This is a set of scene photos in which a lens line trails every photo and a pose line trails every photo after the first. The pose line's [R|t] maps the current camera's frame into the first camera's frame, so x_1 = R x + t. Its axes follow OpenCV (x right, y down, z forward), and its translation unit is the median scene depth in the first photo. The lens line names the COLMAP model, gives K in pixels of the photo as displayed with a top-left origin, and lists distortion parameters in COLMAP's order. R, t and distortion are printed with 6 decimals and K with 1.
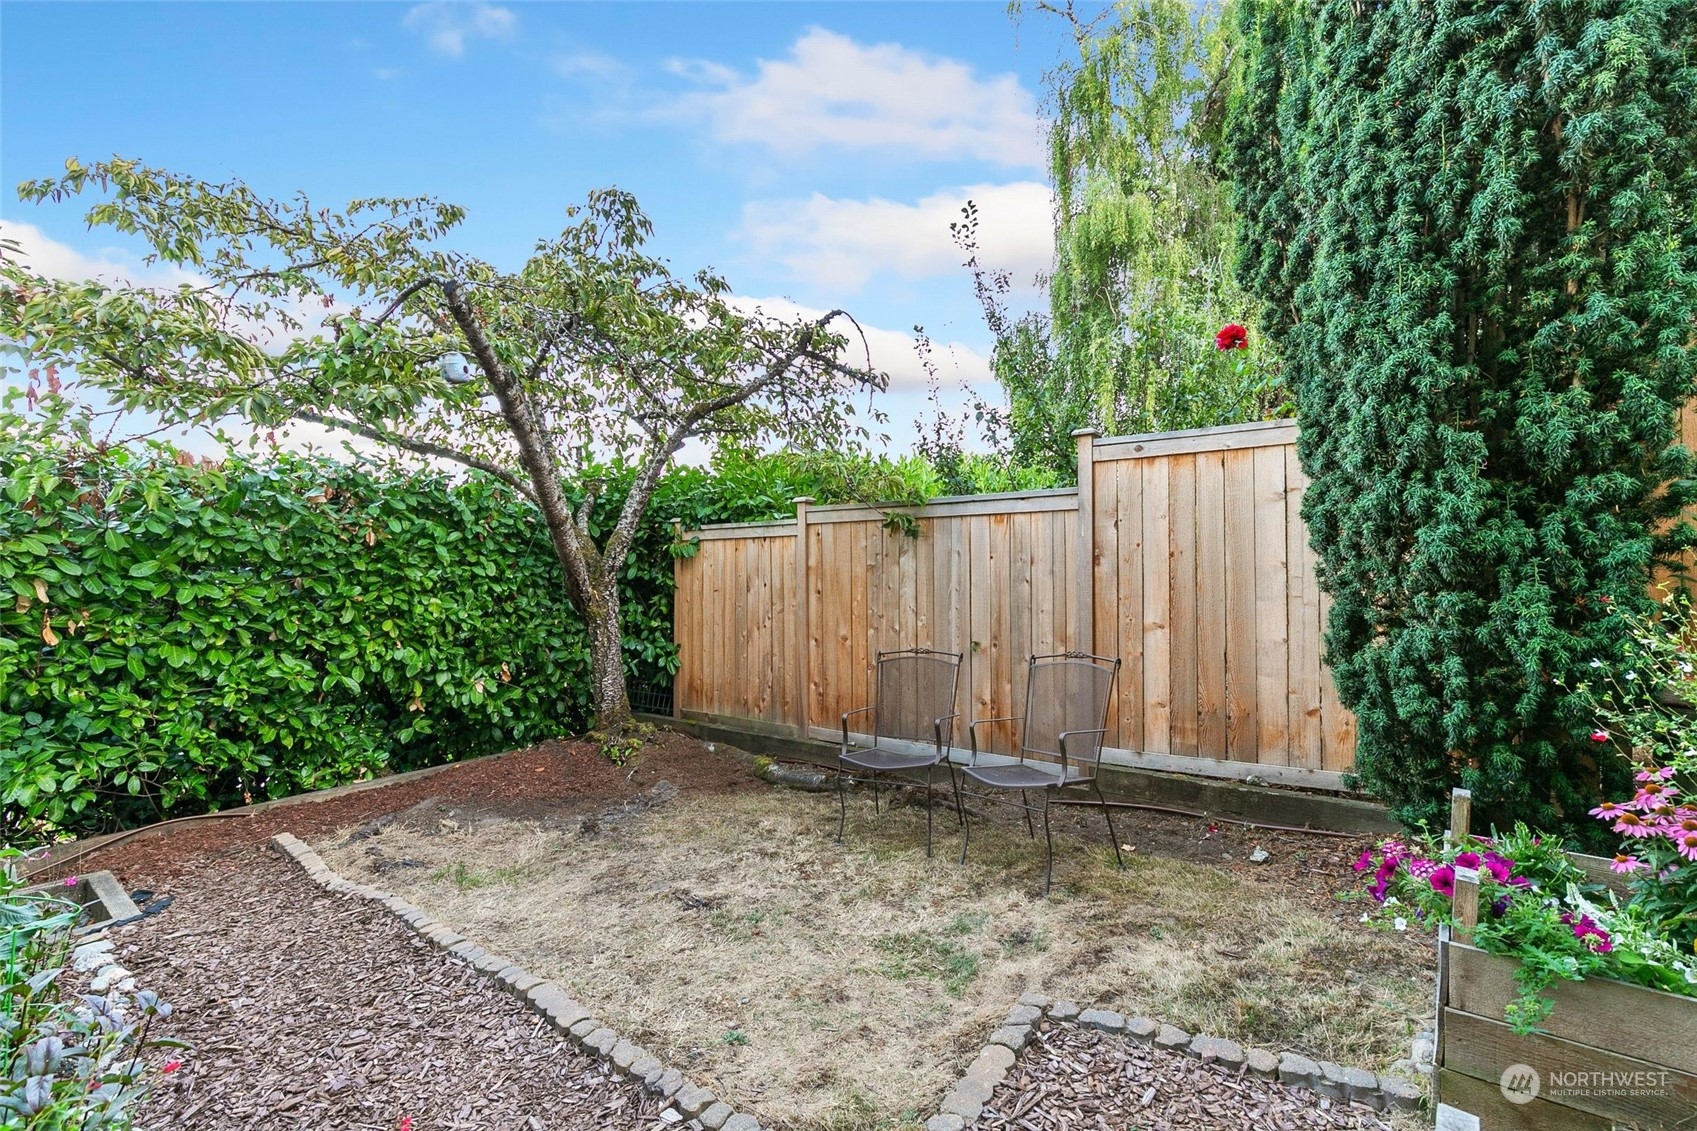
lens RADIAL K [[768.4, 0, 849.3], [0, 768.4, 569.1], [0, 0, 1]] dist [0.014438, 0.000012]
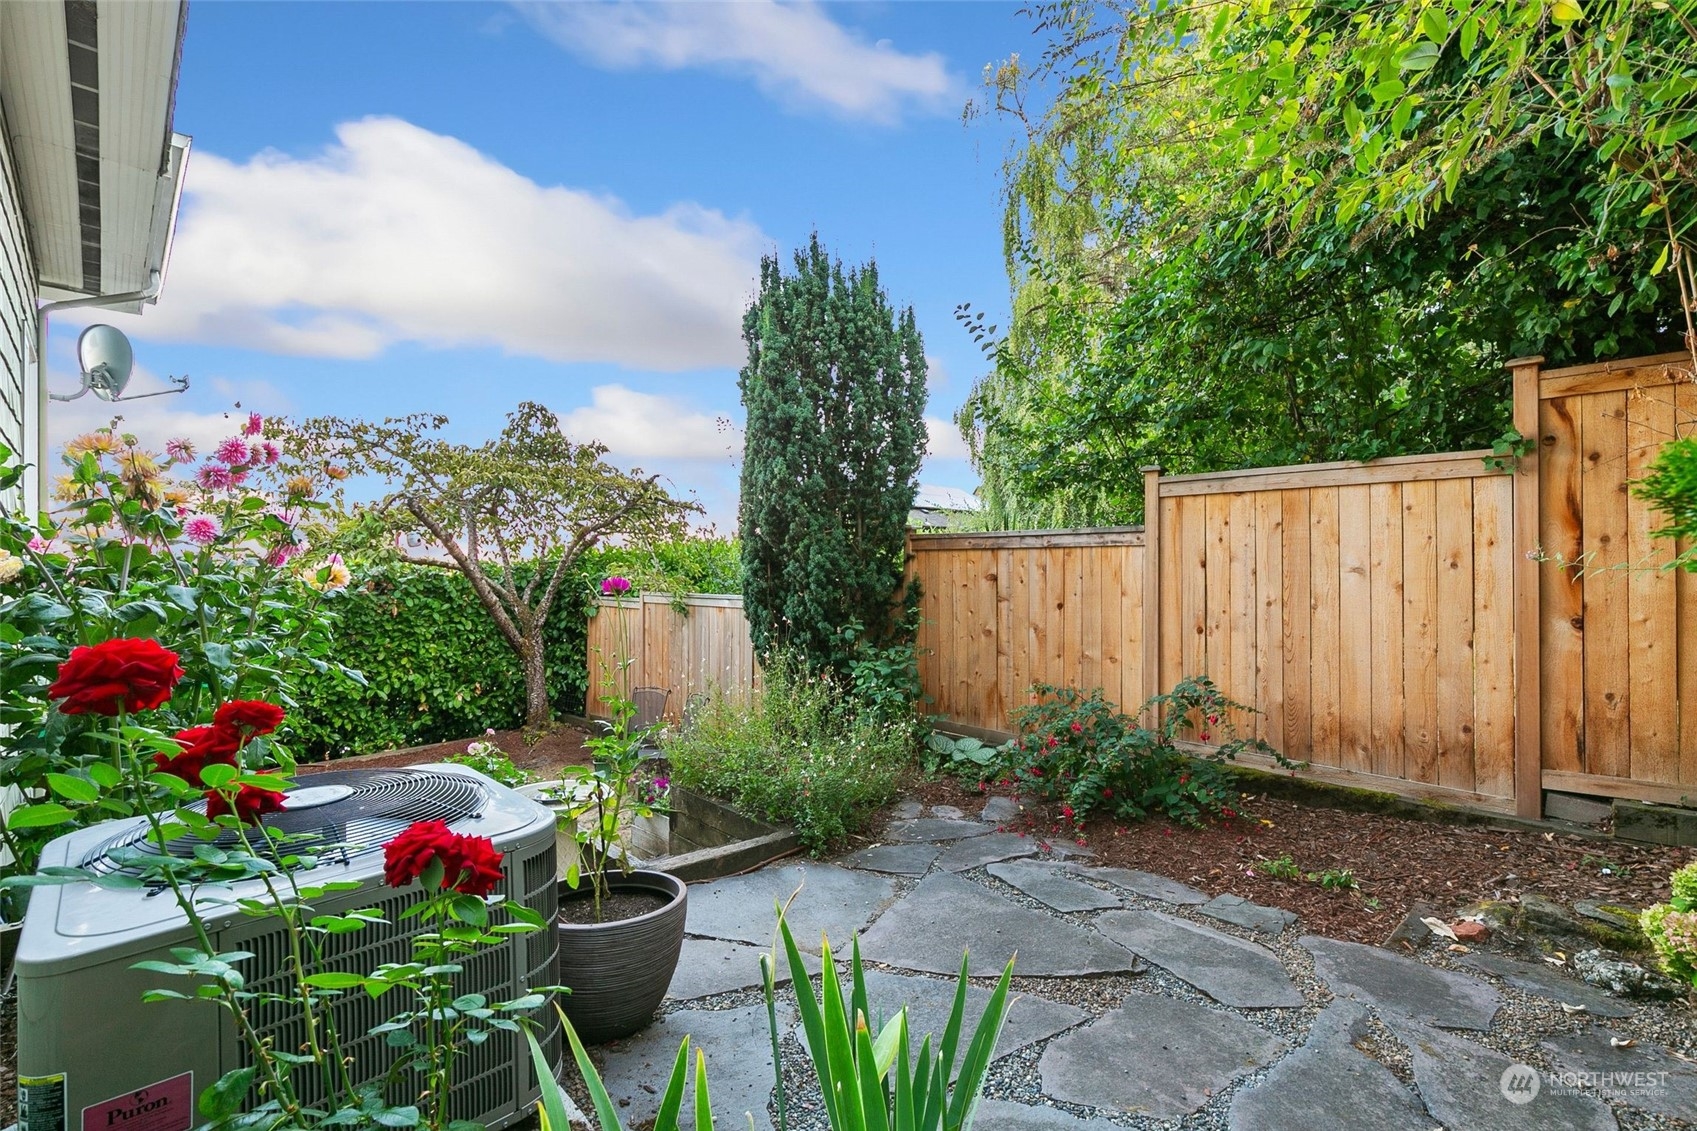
lens RADIAL K [[768.4, 0, 847.8], [0, 768.4, 565.3], [0, 0, 1]] dist [0.014438, 0.000012]
pose [[0.991043, 0.003402, -0.133503, 0.604091], [-0.003692, 0.999991, -0.001928, -0.138940], [0.133496, 0.002403, 0.991046, -0.568713]]
